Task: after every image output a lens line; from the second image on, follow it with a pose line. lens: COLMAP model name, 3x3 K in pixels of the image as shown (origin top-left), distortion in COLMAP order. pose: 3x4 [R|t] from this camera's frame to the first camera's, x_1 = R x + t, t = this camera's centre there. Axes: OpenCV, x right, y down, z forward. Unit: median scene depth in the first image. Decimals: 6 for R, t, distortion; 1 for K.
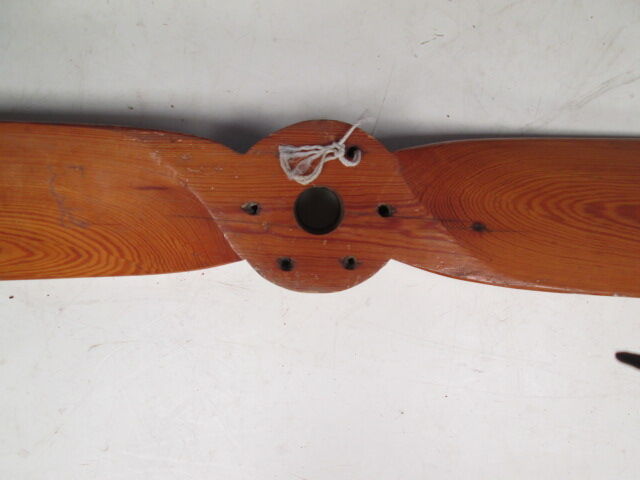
lens RADIAL K [[519.2, 0, 320.0], [0, 519.2, 240.0], [0, 0, 1]] dist [-0.007183, -0.005258]
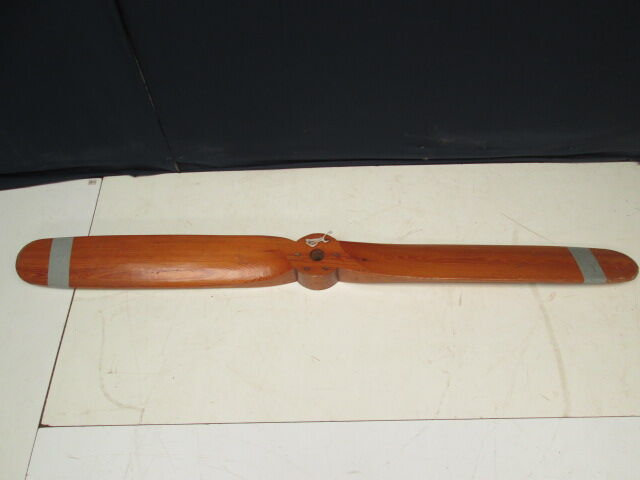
lens RADIAL K [[519.2, 0, 320.0], [0, 519.2, 240.0], [0, 0, 1]] dist [-0.007183, -0.005258]
pose [[0.999267, -0.013143, -0.035949, 0.141354], [-0.009913, 0.818296, -0.574712, 1.799343], [0.036970, 0.574647, 0.817566, -1.824945]]
